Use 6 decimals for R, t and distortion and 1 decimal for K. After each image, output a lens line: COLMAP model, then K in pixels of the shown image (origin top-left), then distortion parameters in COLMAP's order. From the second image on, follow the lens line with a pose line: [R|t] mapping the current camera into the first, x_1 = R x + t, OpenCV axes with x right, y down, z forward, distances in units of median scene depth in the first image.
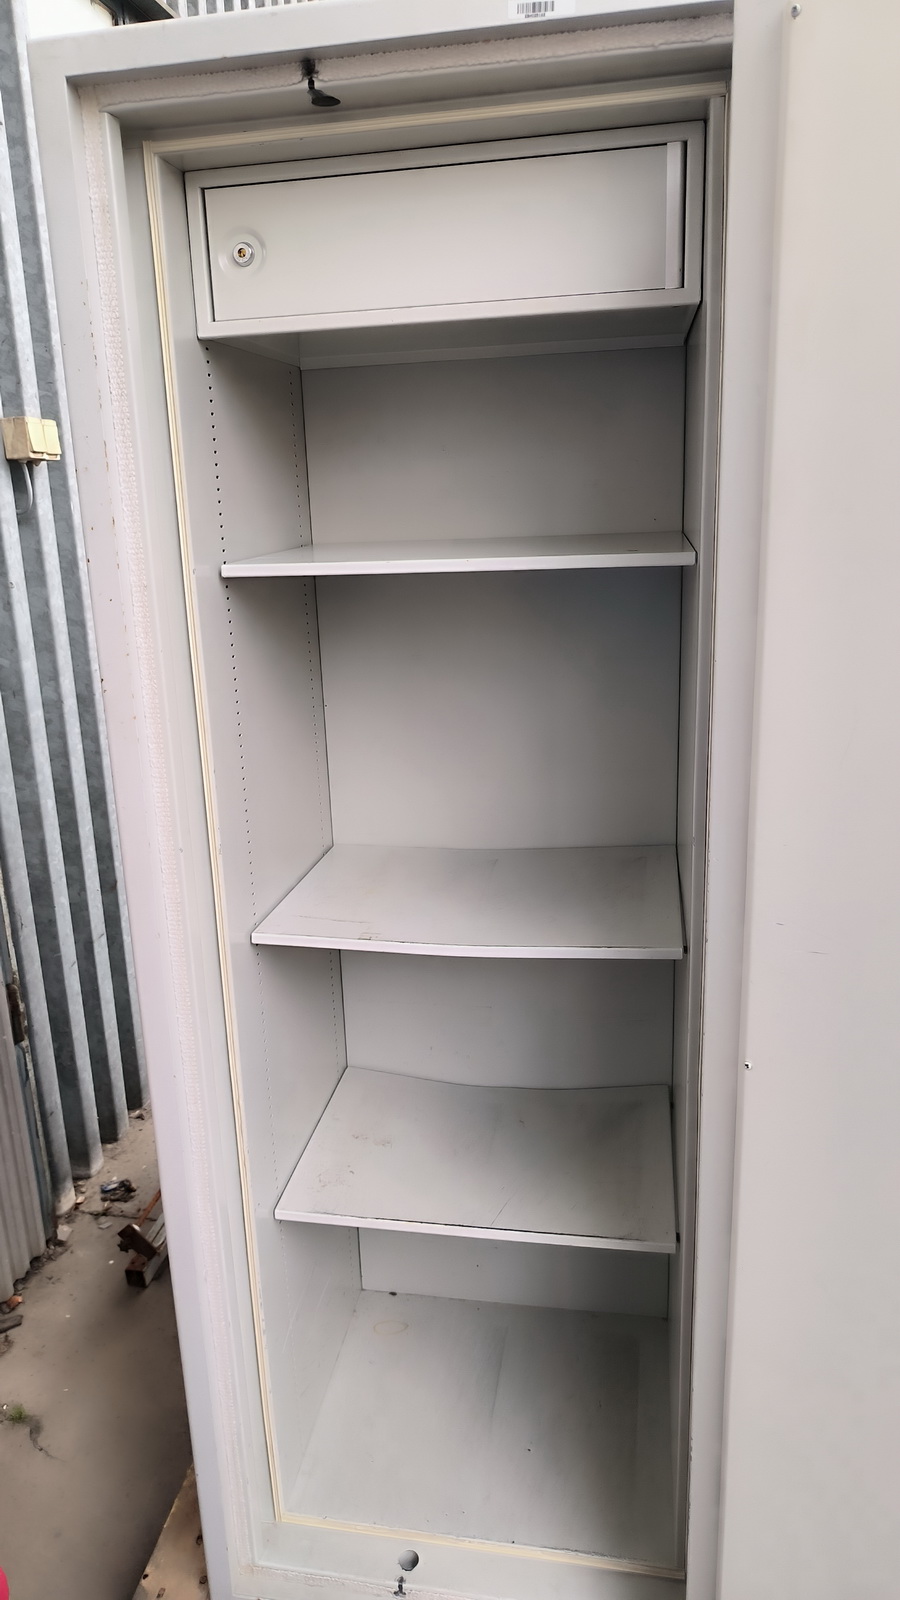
lens RADIAL K [[1134.6, 0, 447.3], [0, 1134.6, 804.3], [0, 0, 1]] dist [-0.016558, 0.005252]
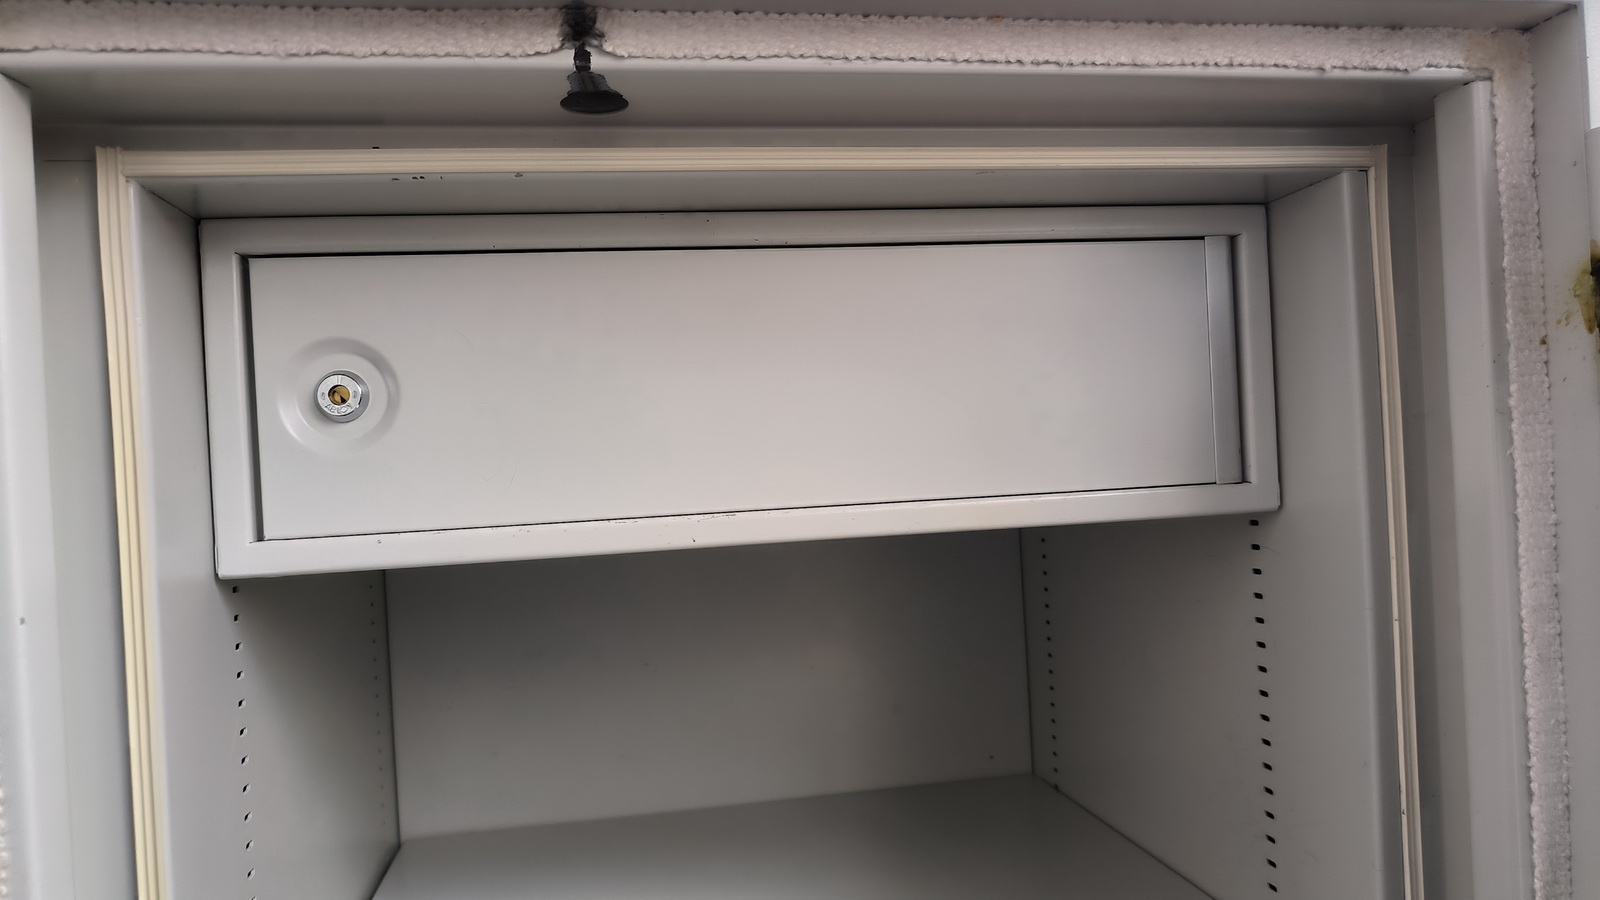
lens RADIAL K [[1134.6, 0, 829.1], [0, 1134.6, 484.4], [0, 0, 1]] dist [-0.016558, 0.005252]
pose [[0.940732, -0.007717, 0.339062, -0.170336], [0.103106, 0.958929, -0.264244, -0.357094], [-0.323098, 0.283542, 0.902891, 0.617243]]
